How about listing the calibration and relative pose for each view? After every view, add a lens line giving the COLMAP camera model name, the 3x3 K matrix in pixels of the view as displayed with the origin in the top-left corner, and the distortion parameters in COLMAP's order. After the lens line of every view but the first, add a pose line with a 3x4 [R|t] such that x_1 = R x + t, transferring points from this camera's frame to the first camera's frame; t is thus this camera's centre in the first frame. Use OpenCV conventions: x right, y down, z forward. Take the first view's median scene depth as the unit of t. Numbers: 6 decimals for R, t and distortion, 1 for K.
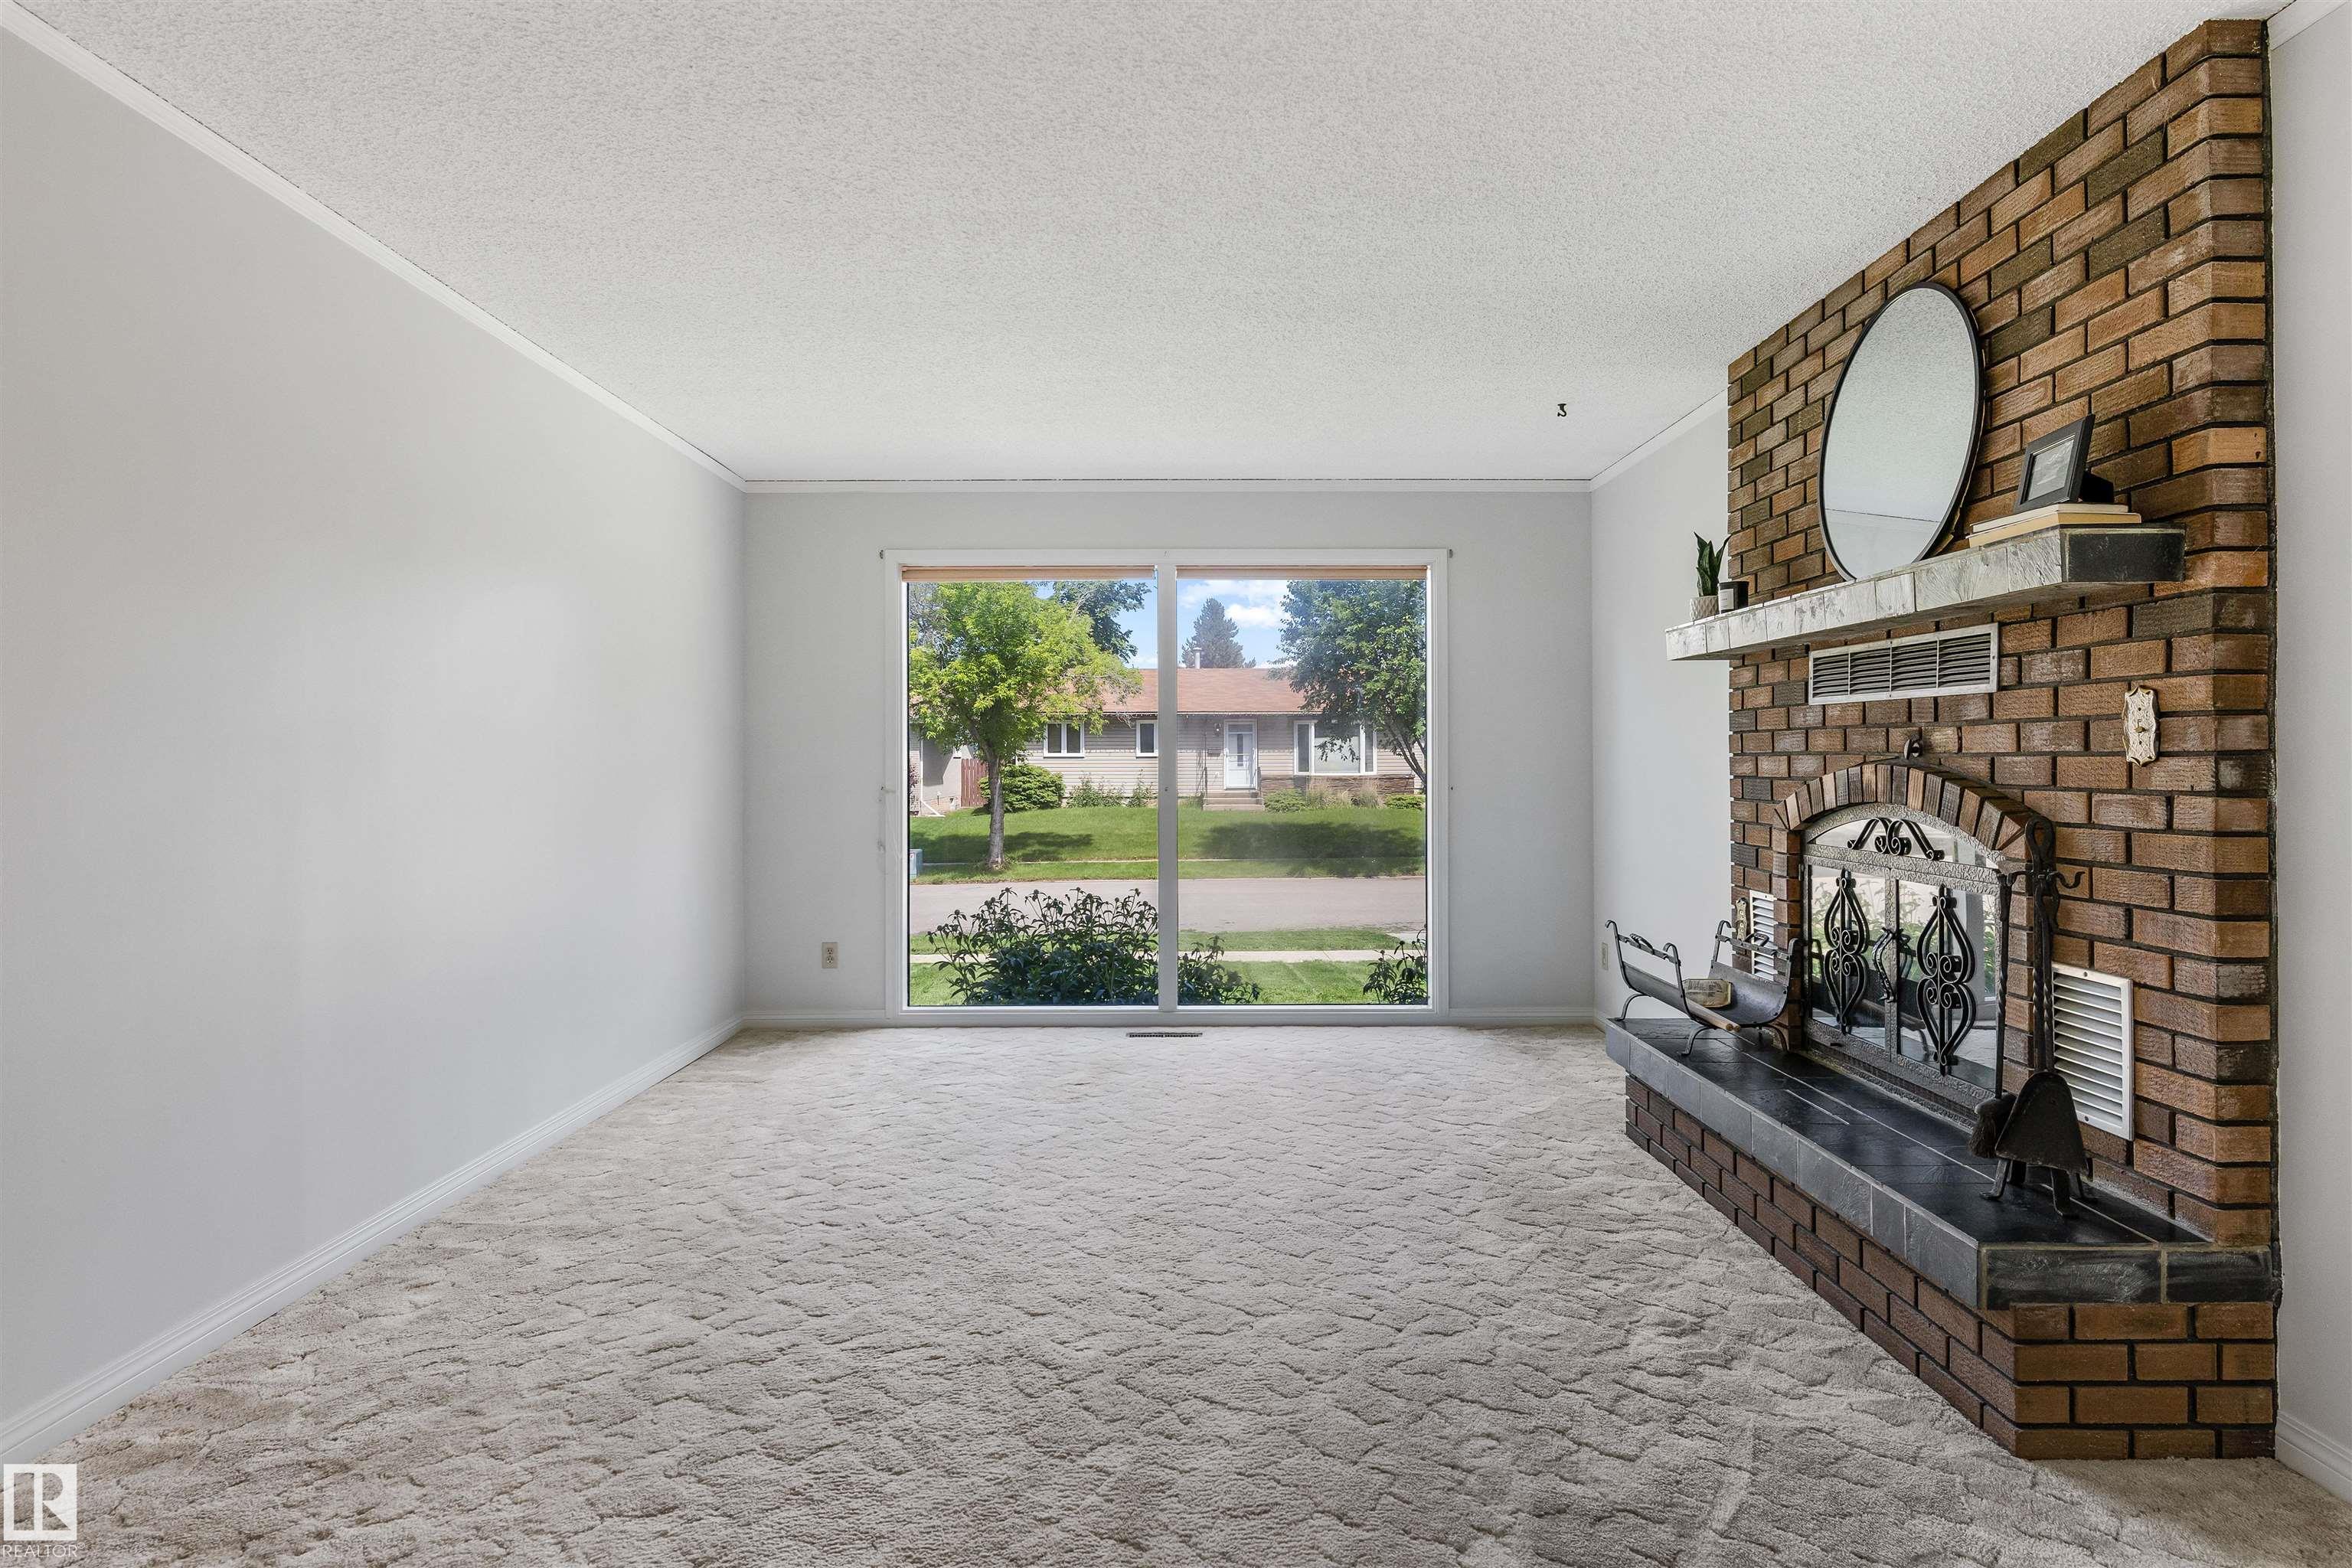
lens RADIAL K [[1268.6, 0, 1171.6], [0, 1268.6, 767.5], [0, 0, 1]] dist [-0.000779, -0.000846]
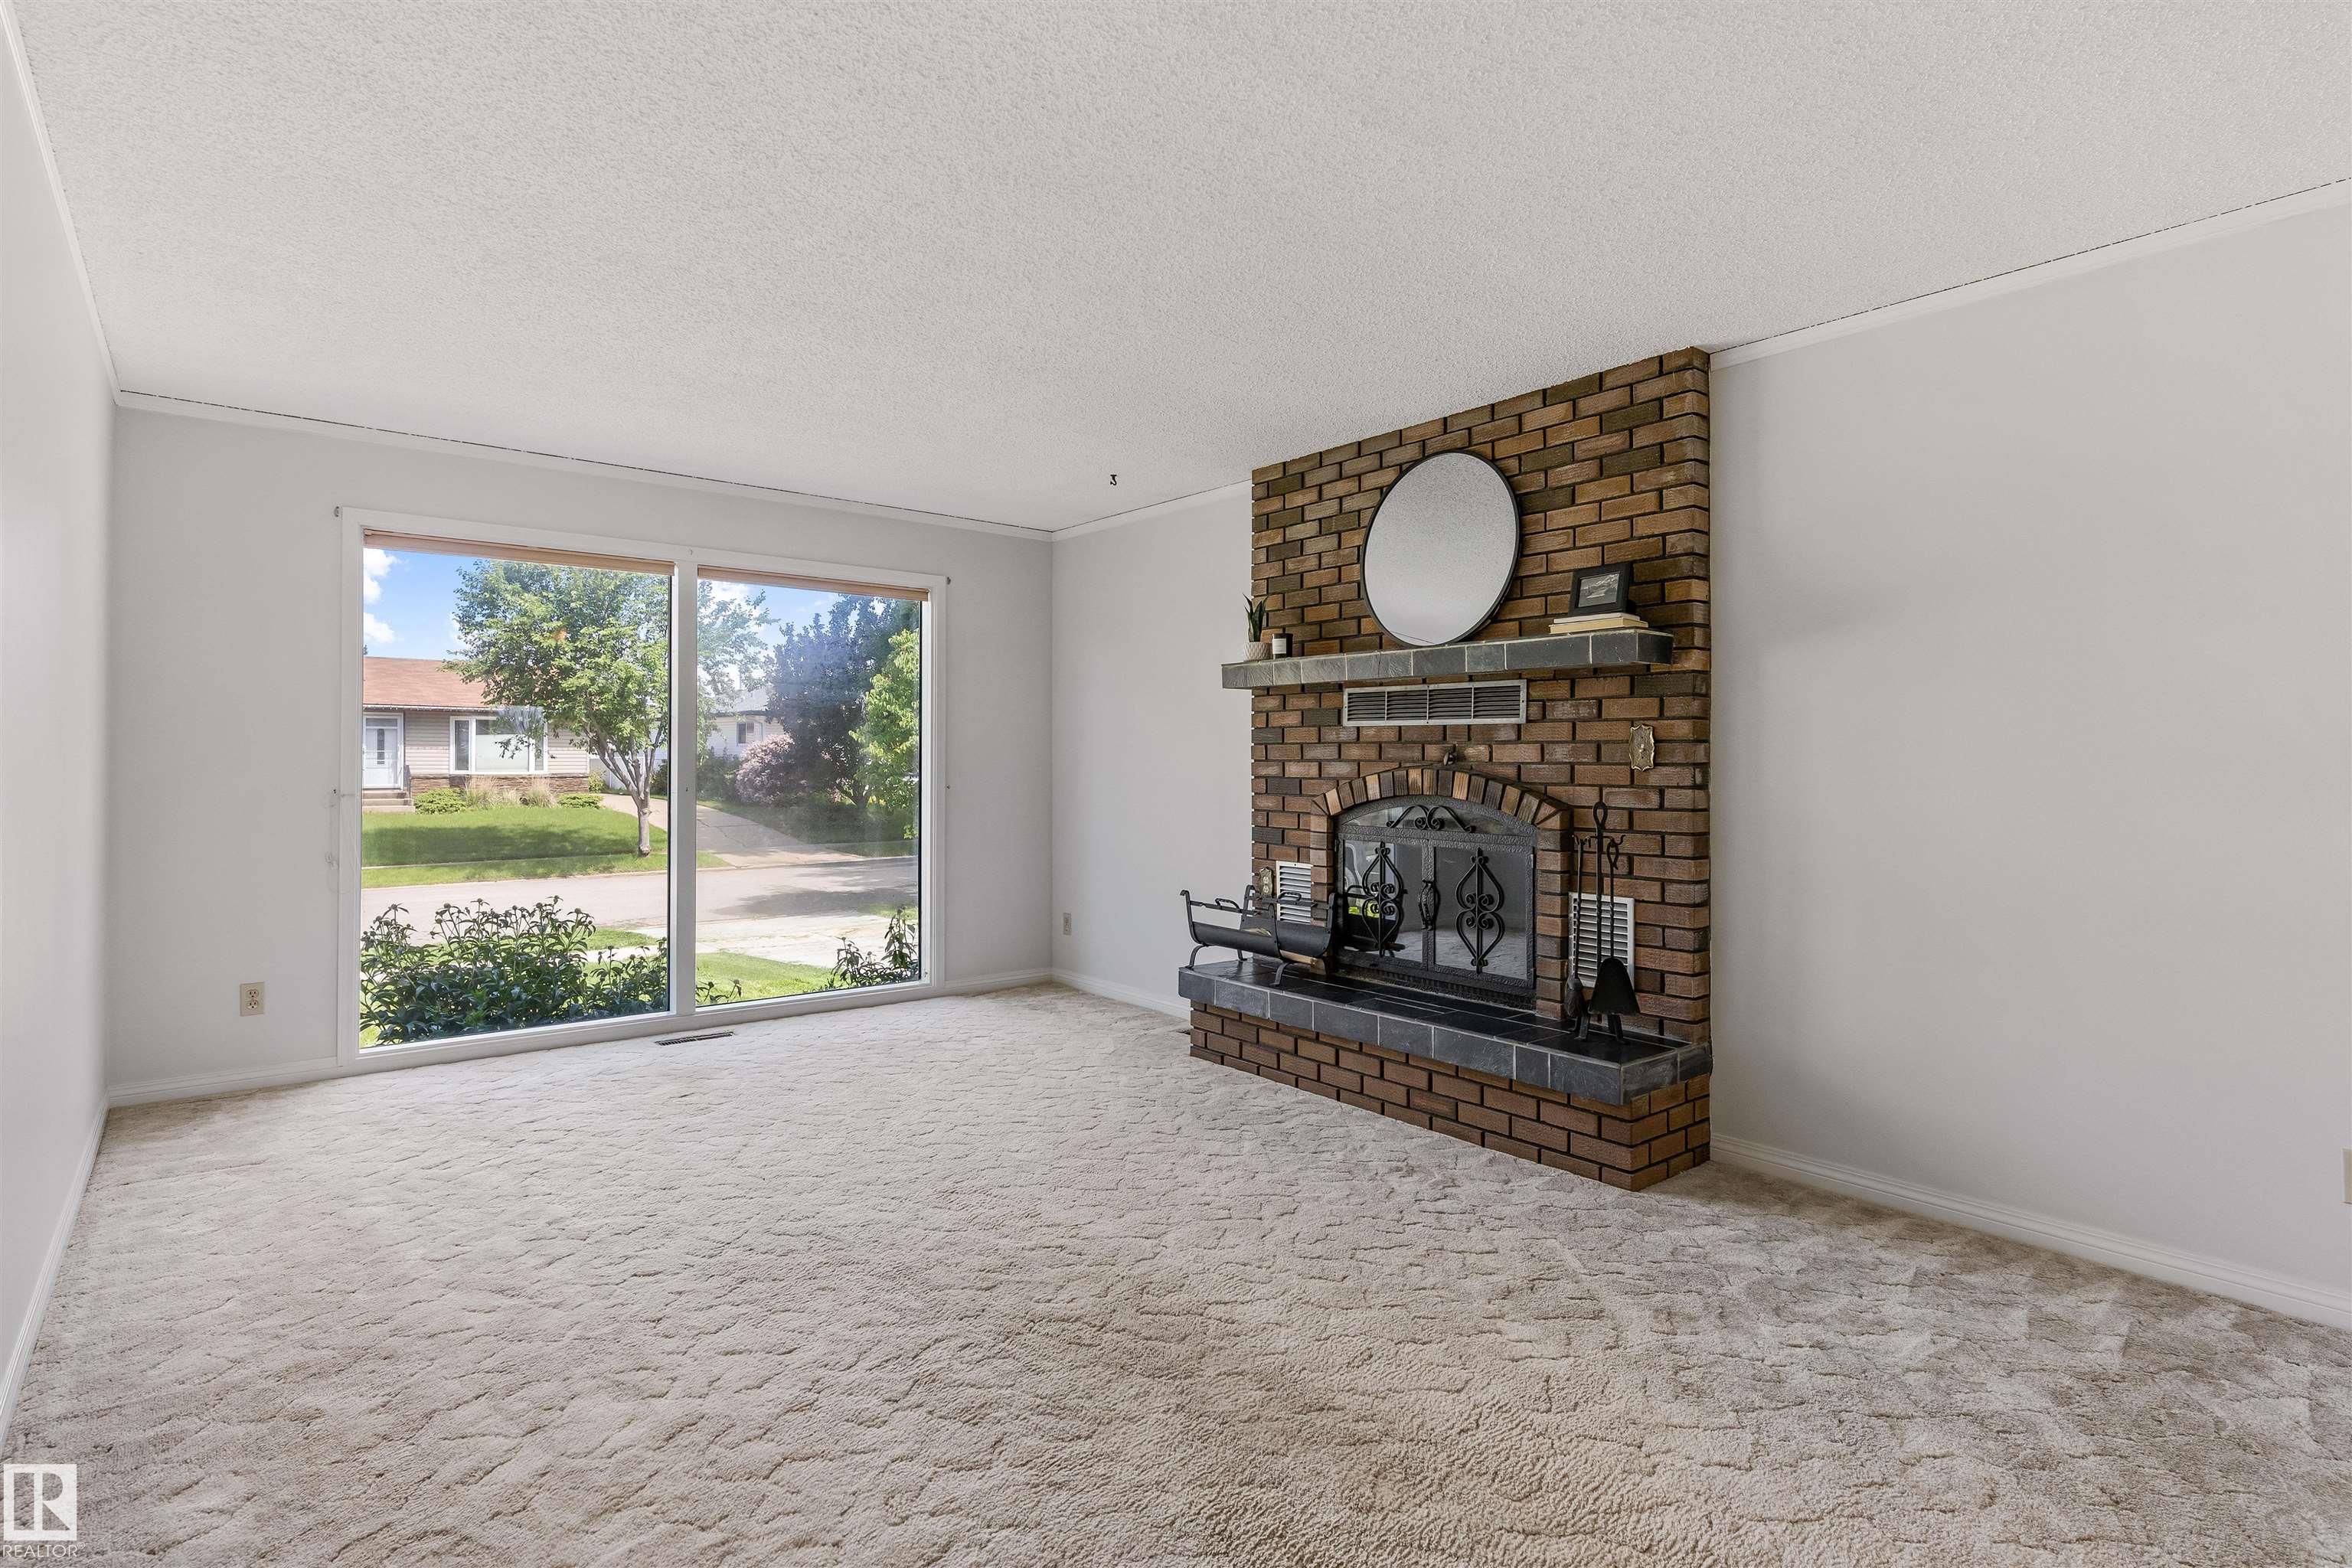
lens RADIAL K [[1142.8, 0, 1171.7], [0, 1142.8, 759.5], [0, 0, 1]] dist [-0.002070, -0.000737]
pose [[0.790534, 0.008719, 0.612357, -0.562388], [-0.004429, 0.999954, -0.008521, -0.001002], [-0.612403, 0.004025, 0.790536, 0.151547]]
